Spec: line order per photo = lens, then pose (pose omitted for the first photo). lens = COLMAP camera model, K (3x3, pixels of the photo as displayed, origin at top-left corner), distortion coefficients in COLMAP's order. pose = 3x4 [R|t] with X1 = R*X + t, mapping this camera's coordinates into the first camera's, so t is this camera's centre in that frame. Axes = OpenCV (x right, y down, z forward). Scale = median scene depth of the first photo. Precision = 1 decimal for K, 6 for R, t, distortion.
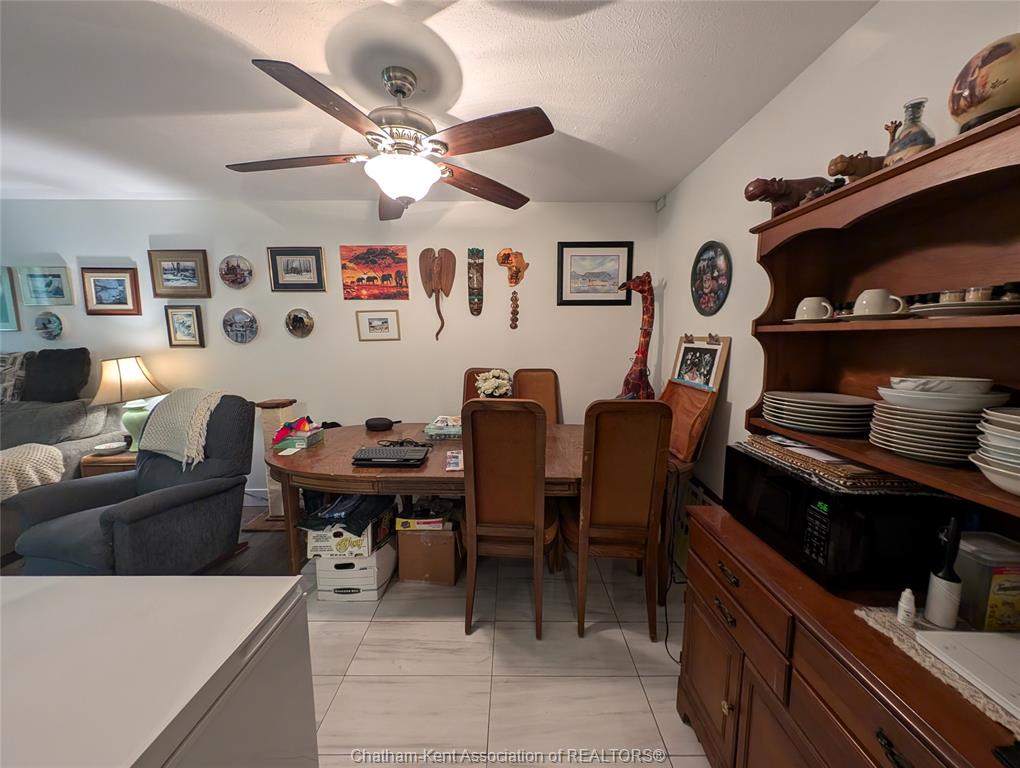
lens RADIAL K [[383.1, 0, 510.4], [0, 383.1, 382.6], [0, 0, 1]] dist [0.003879, -0.001565]
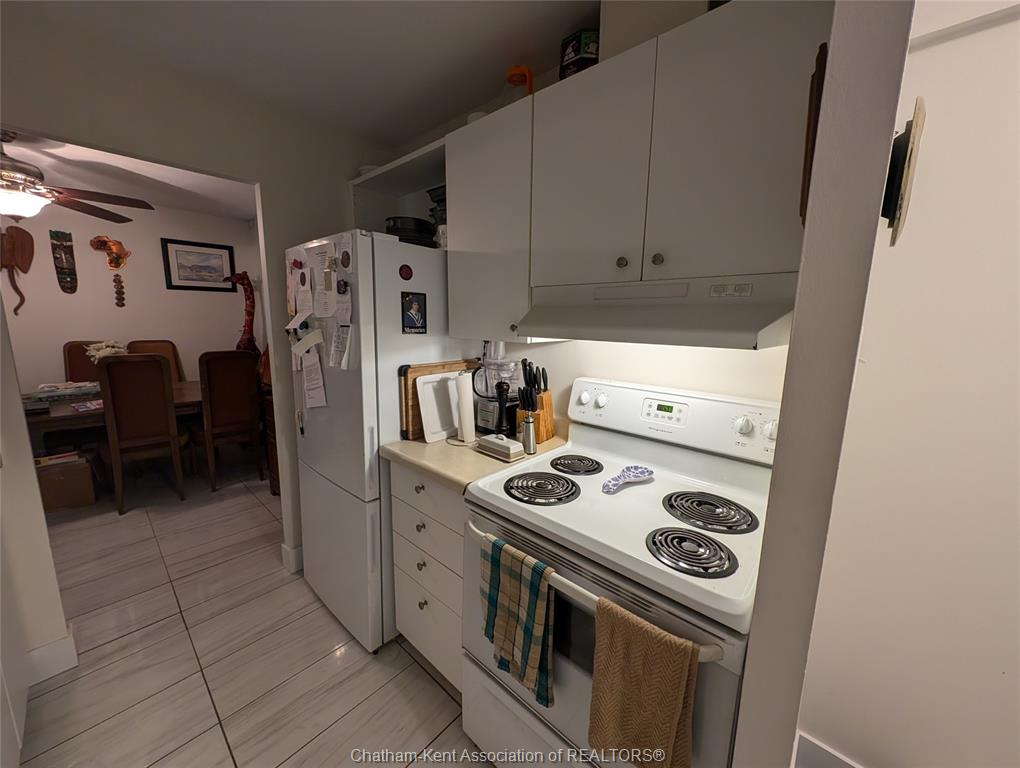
lens RADIAL K [[383.1, 0, 510.5], [0, 383.1, 380.5], [0, 0, 1]] dist [0.003879, -0.001565]
pose [[0.666801, -0.109463, 0.737152, -0.089120], [0.065407, 0.993933, 0.088429, 0.059816], [-0.742360, -0.010749, 0.669915, -0.692634]]
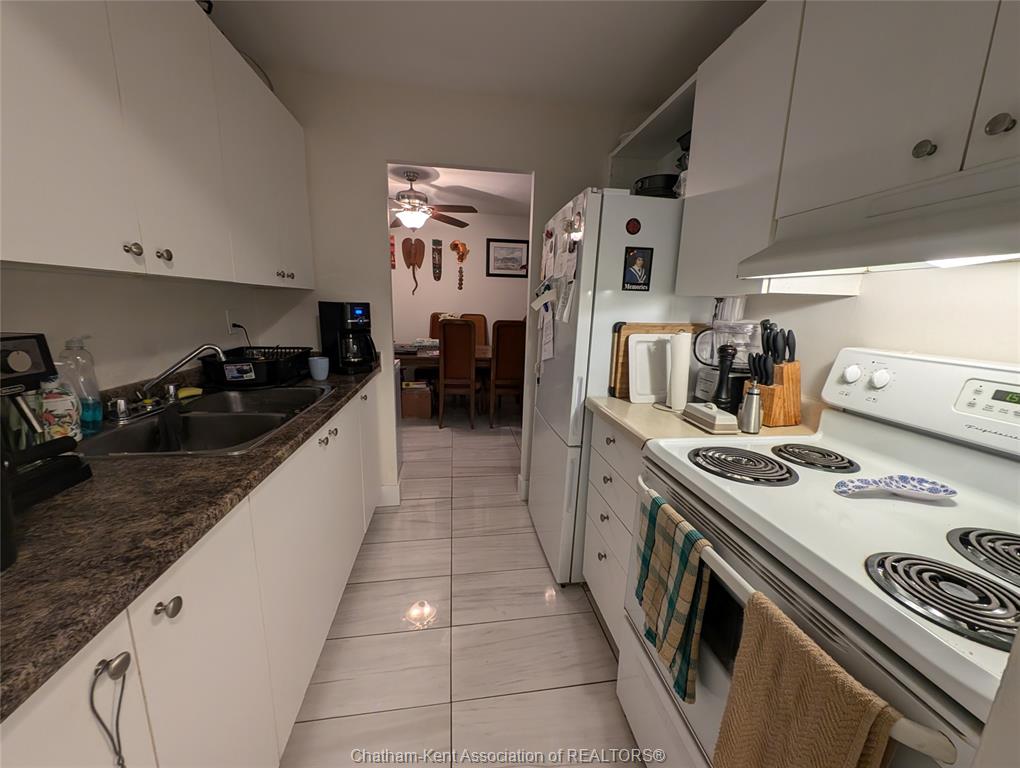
lens RADIAL K [[383.1, 0, 508.3], [0, 383.1, 383.2], [0, 0, 1]] dist [0.003879, -0.001565]
pose [[0.989897, -0.001282, 0.141780, -0.022075], [-0.011793, 0.995750, 0.091341, 0.114306], [-0.141295, -0.092090, 0.985675, -0.737533]]
